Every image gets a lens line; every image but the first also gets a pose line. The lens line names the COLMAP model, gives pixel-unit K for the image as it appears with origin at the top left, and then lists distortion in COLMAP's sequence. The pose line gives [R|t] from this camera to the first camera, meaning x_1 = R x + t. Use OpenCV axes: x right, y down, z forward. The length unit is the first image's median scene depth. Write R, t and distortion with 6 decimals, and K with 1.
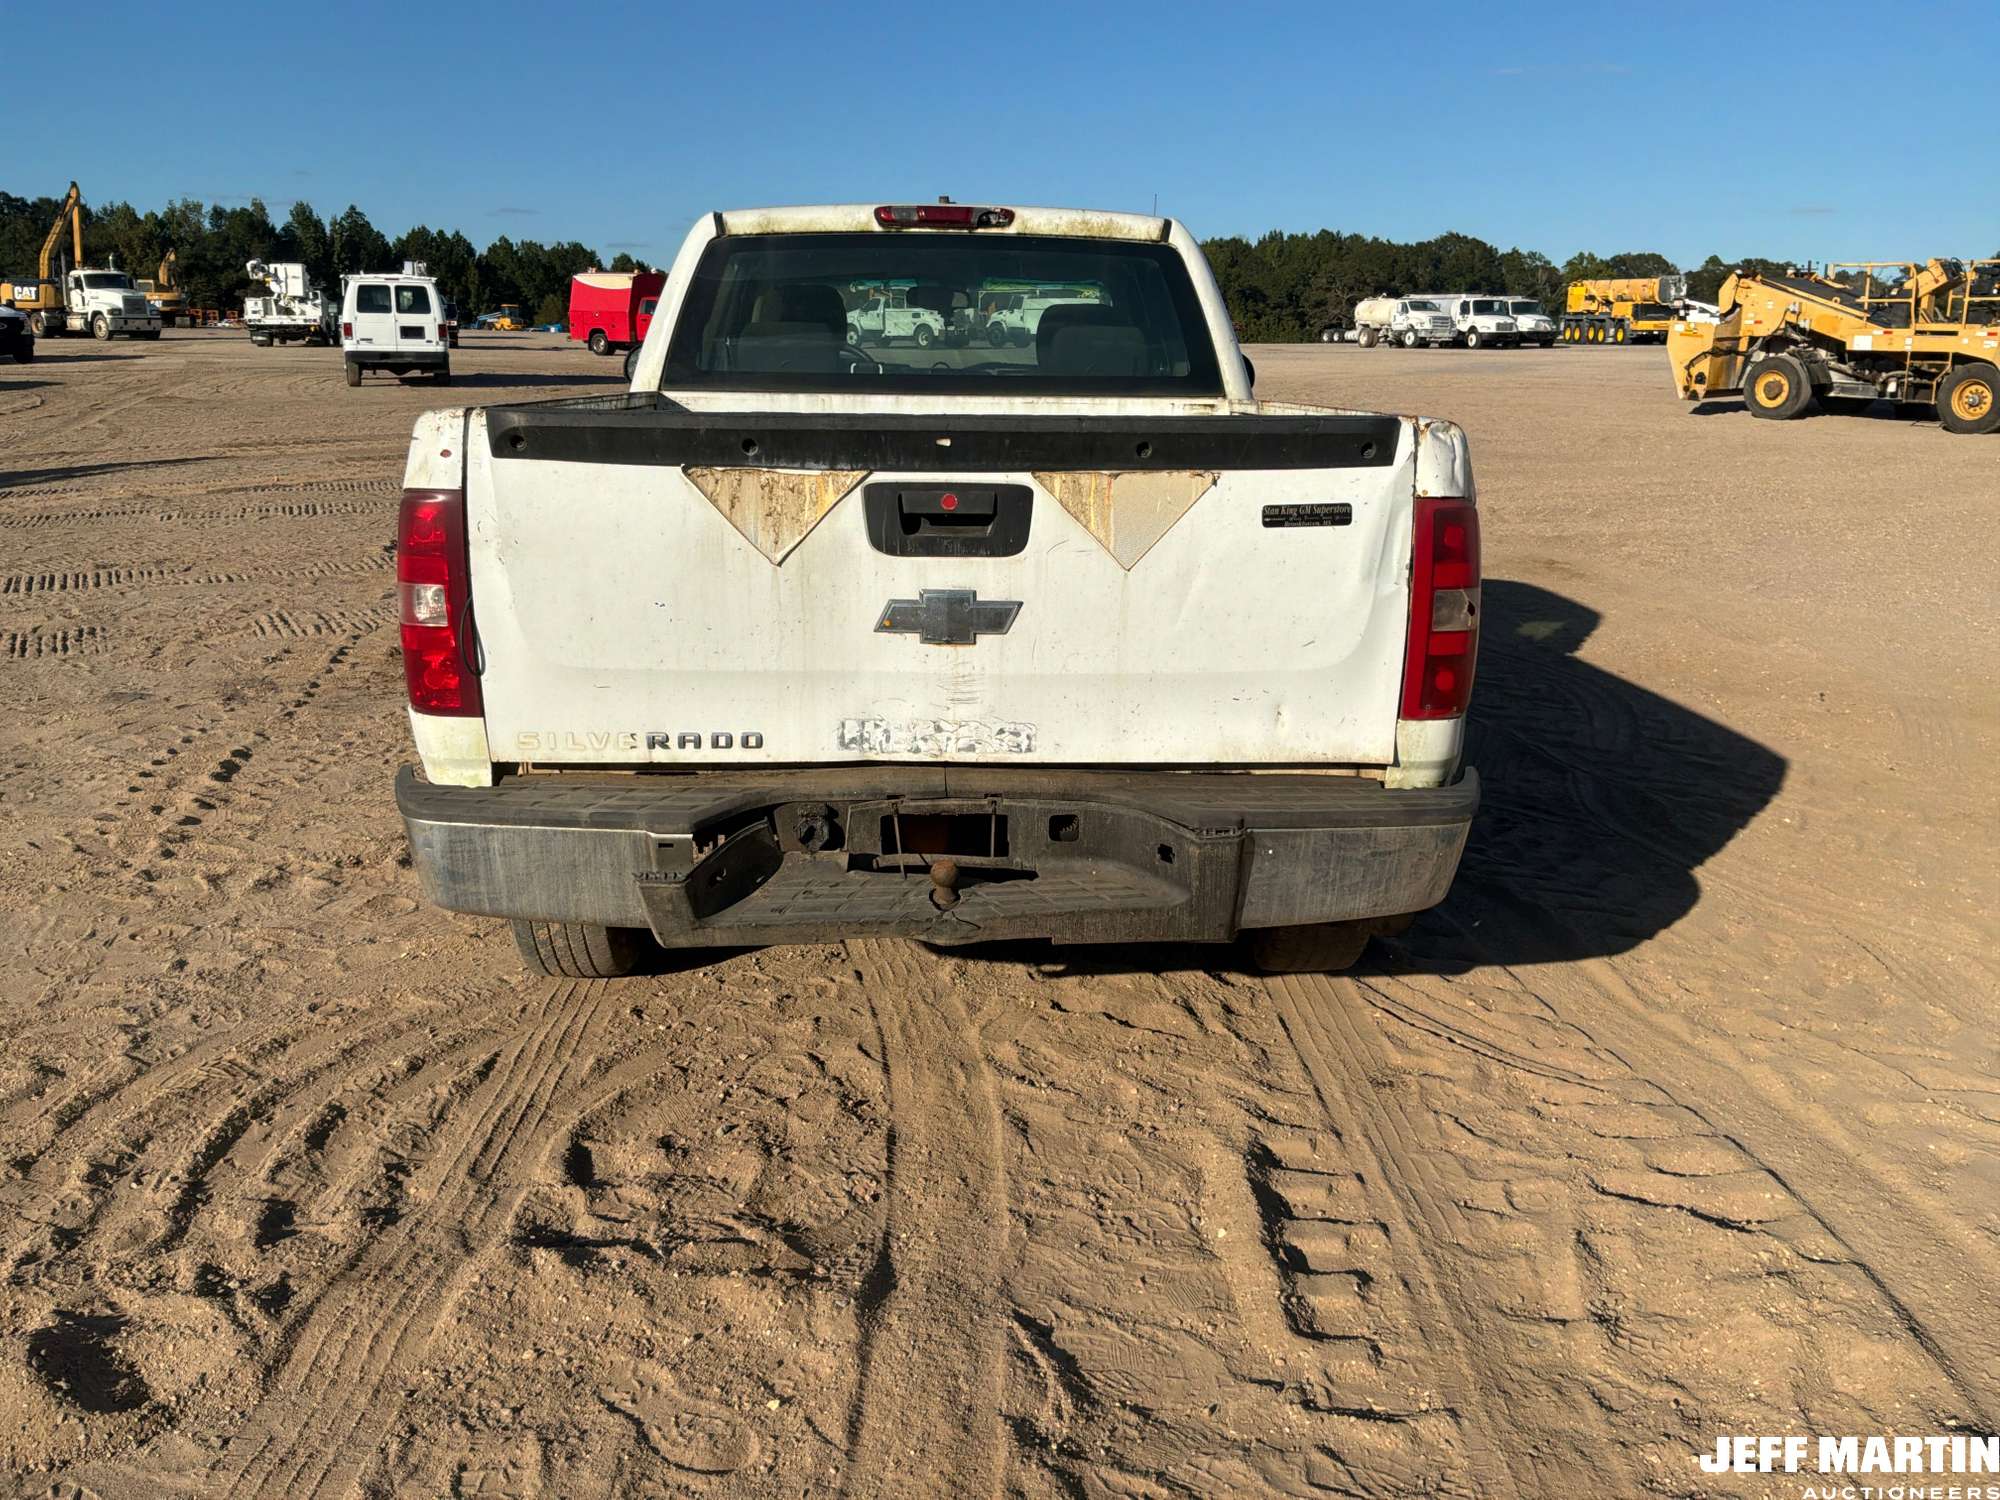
lens RADIAL K [[1651.9, 0, 1000.0], [0, 1651.9, 750.0], [0, 0, 1]] dist [0.106511, -0.213915]
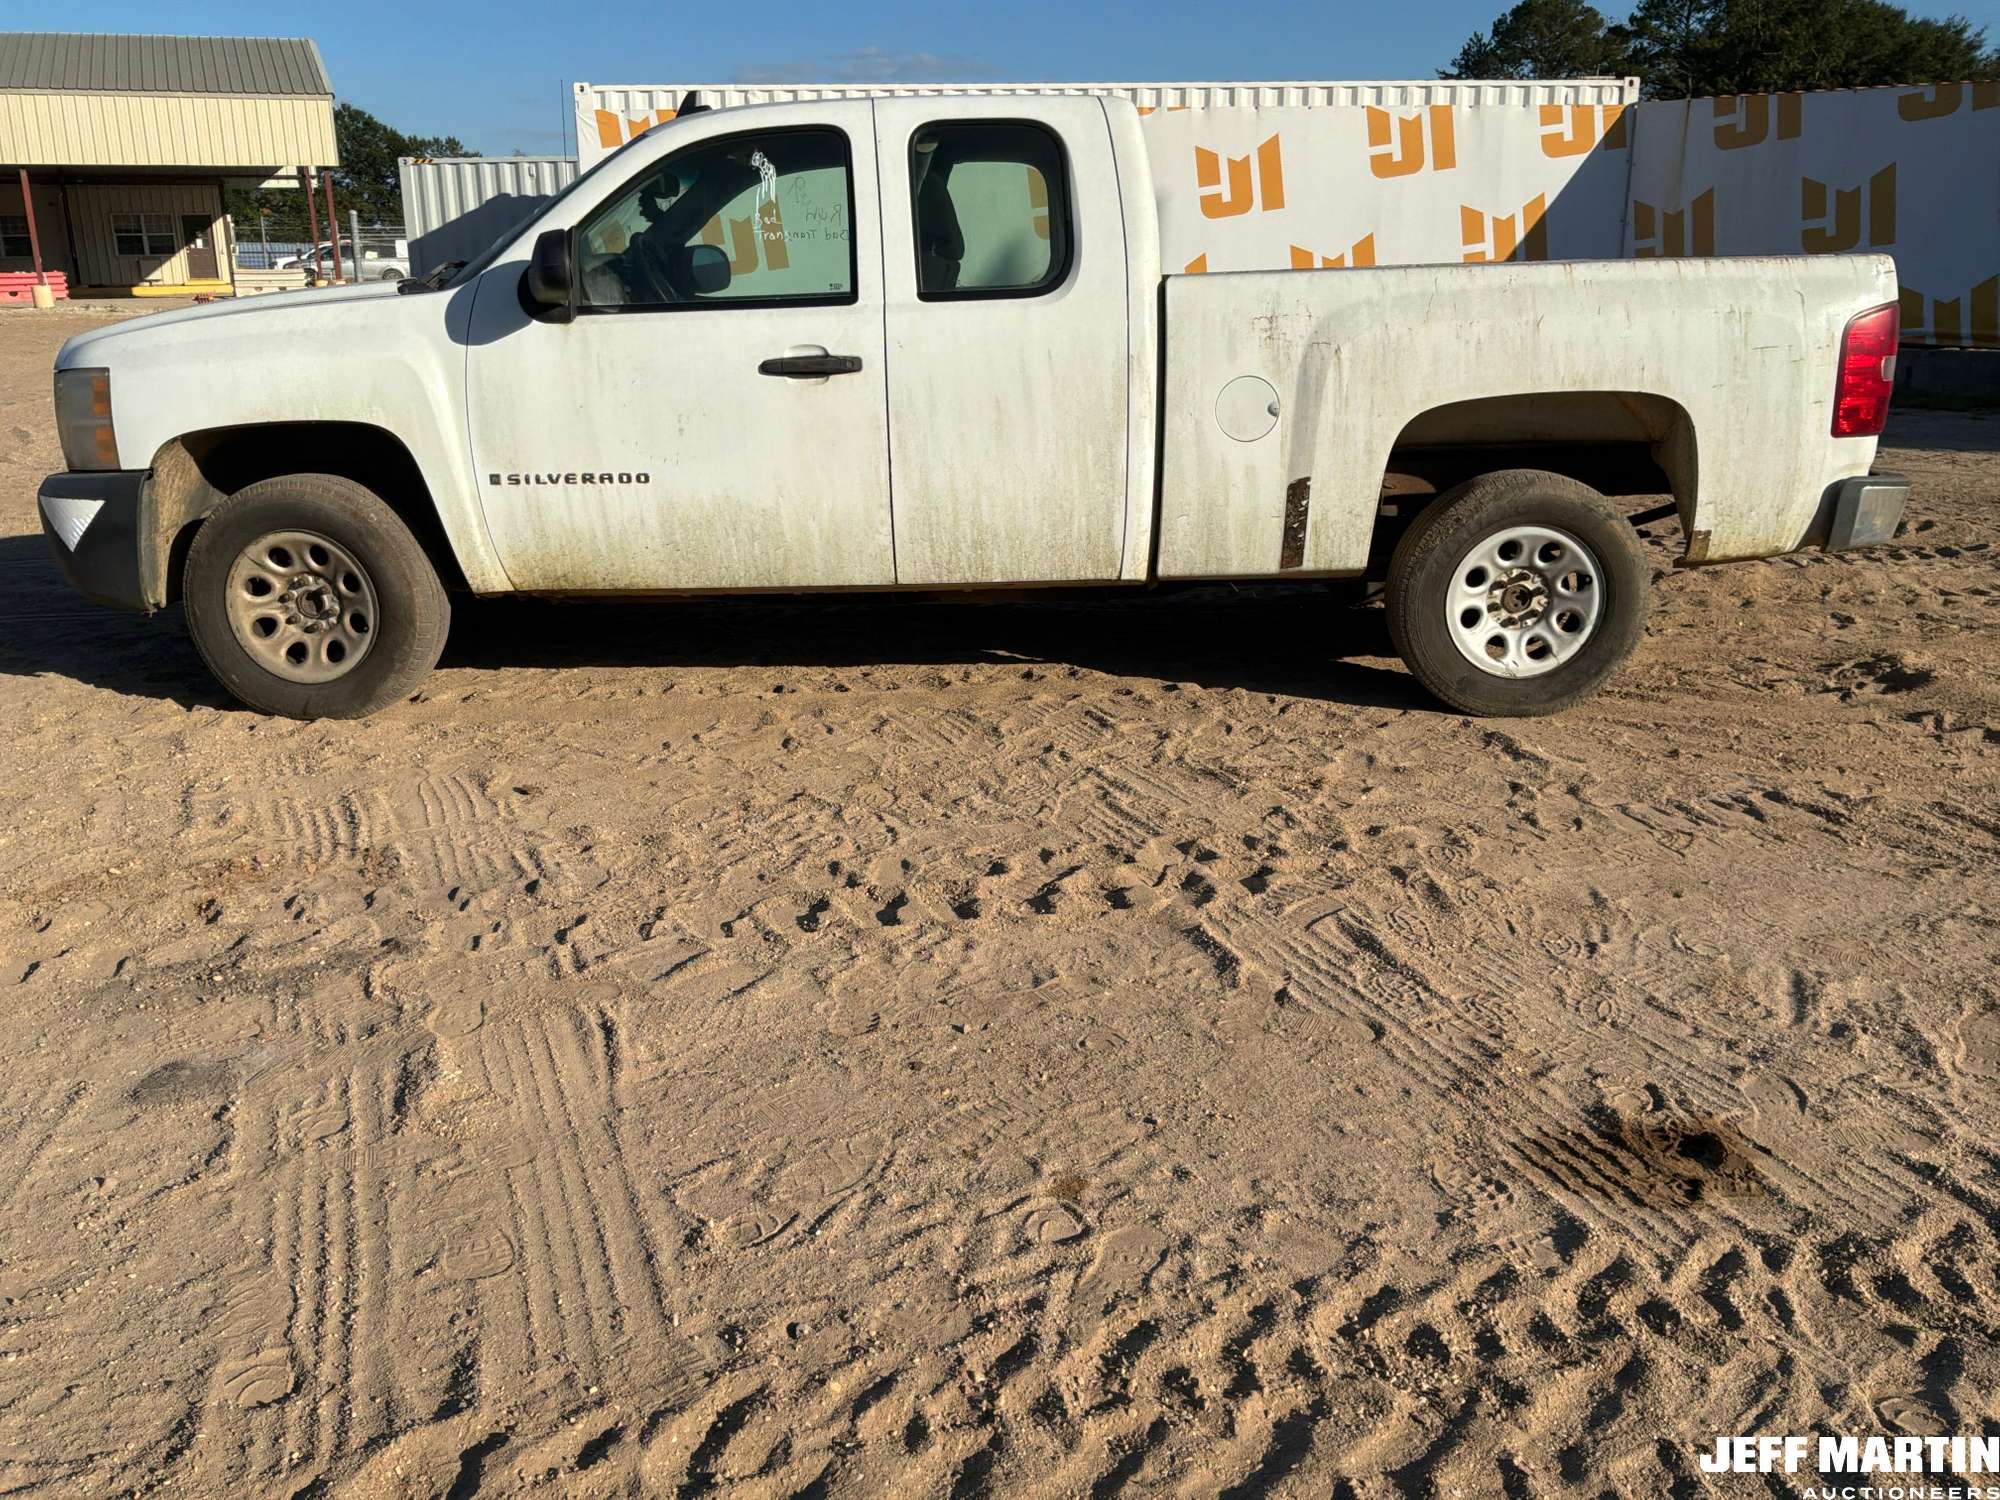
lens RADIAL K [[1637.5, 0, 1000.0], [0, 1637.5, 750.0], [0, 0, 1]] dist [0.000958, -0.001099]
pose [[0.066733, -0.293171, 0.953728, -1.432561], [0.255147, 0.929092, 0.267745, -0.263016], [-0.964597, 0.225473, 0.136803, 1.114579]]
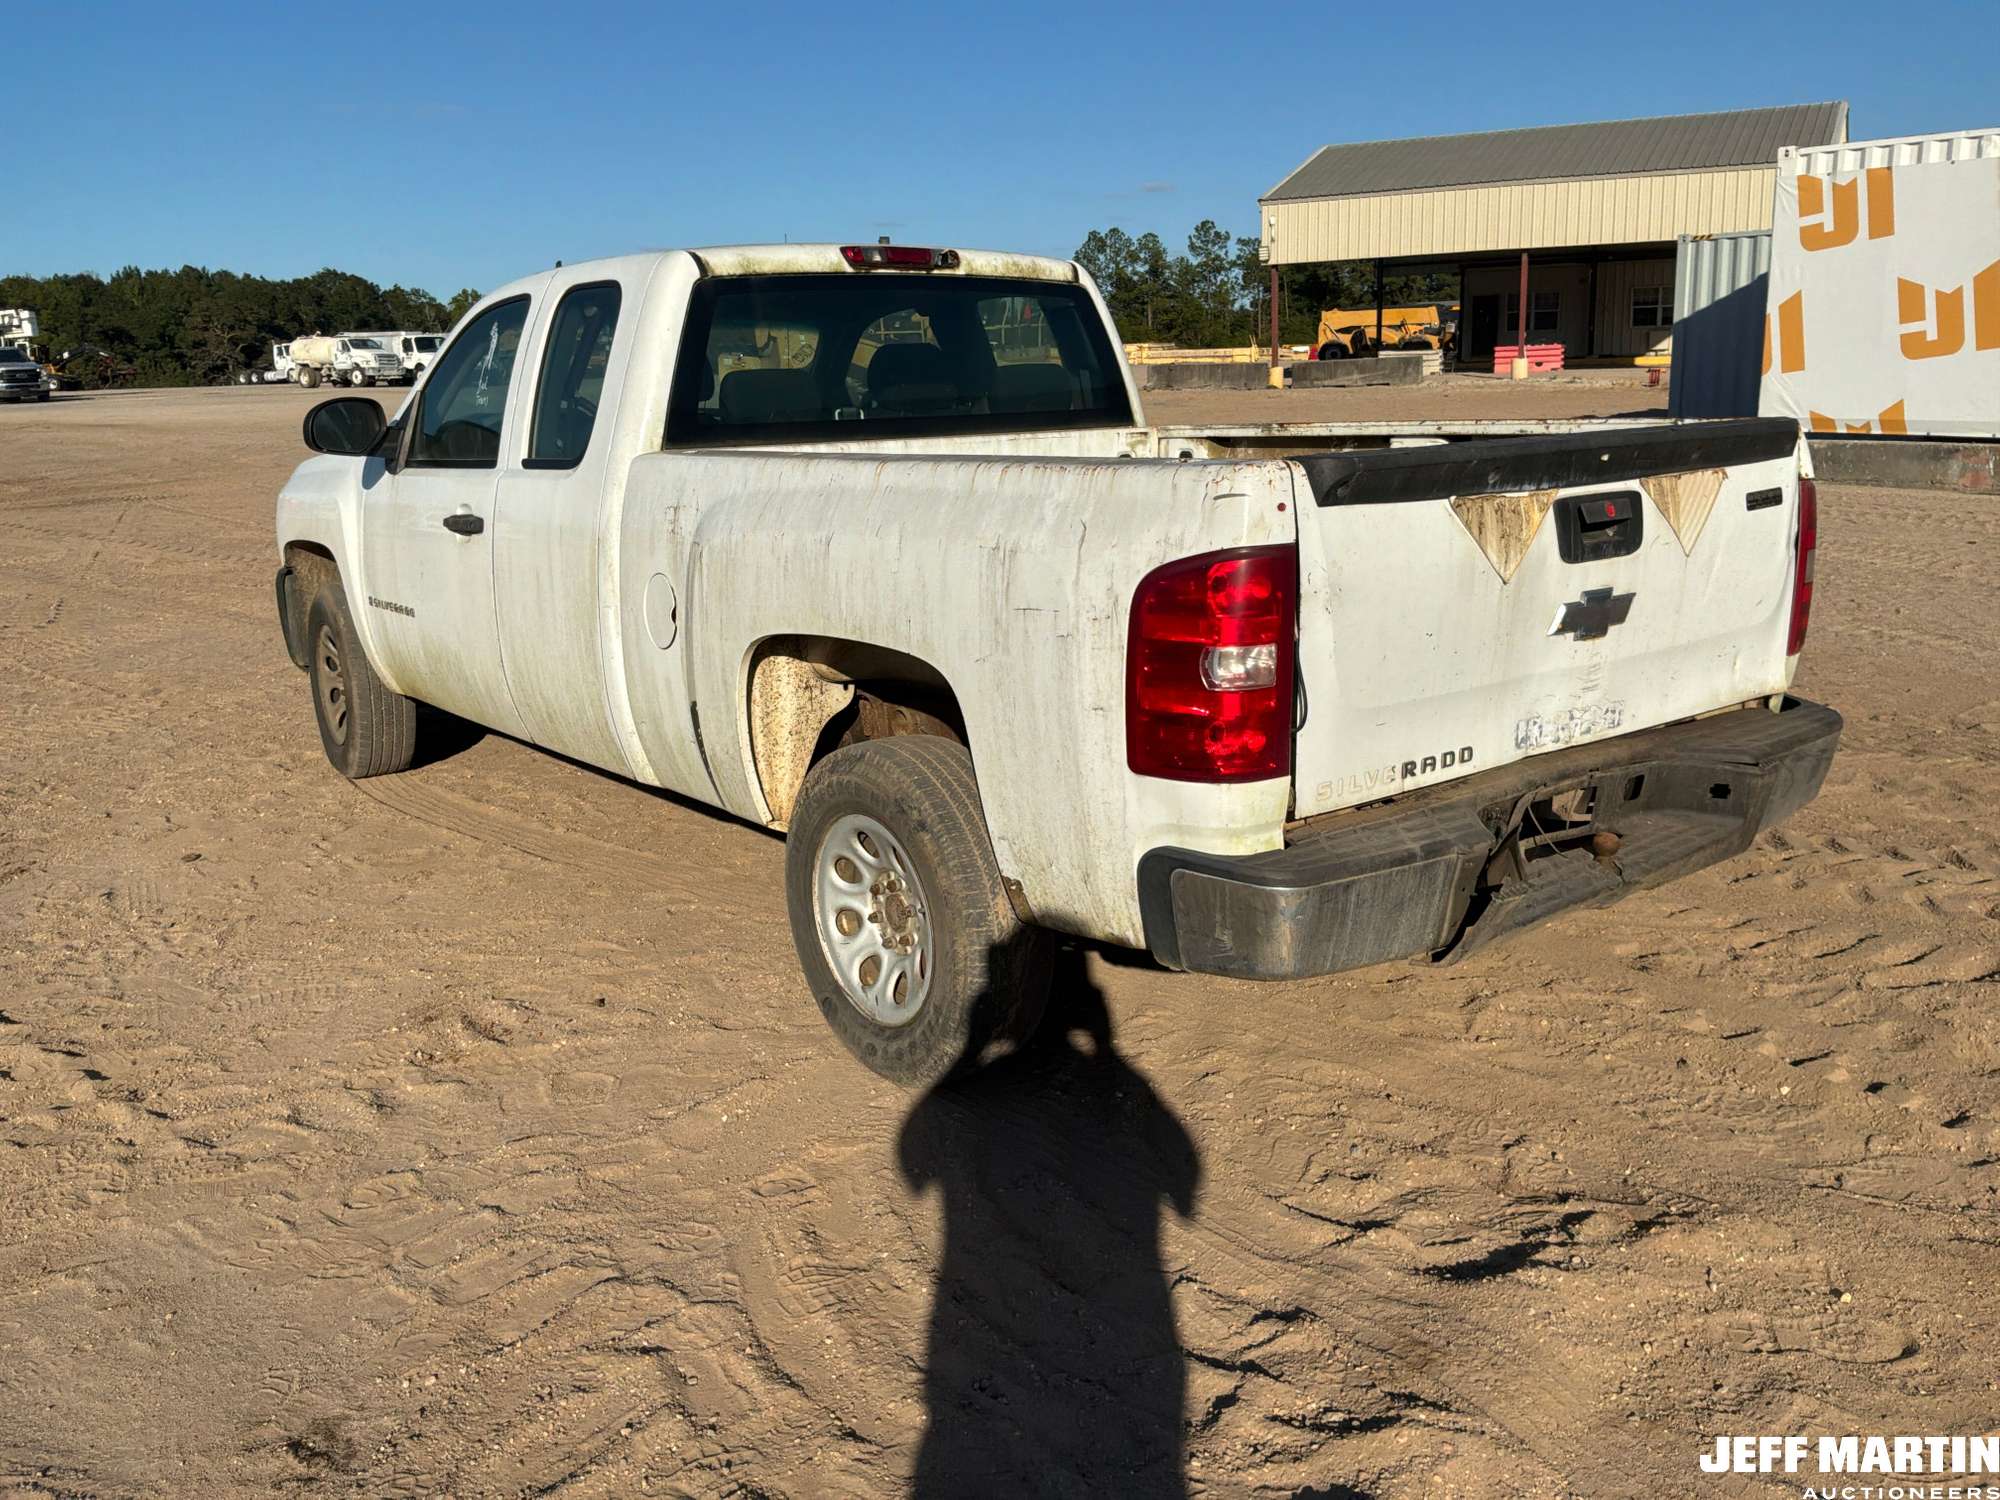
lens RADIAL K [[1651.9, 0, 1000.0], [0, 1651.9, 750.0], [0, 0, 1]] dist [0.106511, -0.213915]
pose [[0.811366, -0.160668, 0.562024, -0.723673], [0.172048, 0.984533, 0.033076, -0.069473], [-0.558646, 0.069858, 0.826459, 0.216961]]
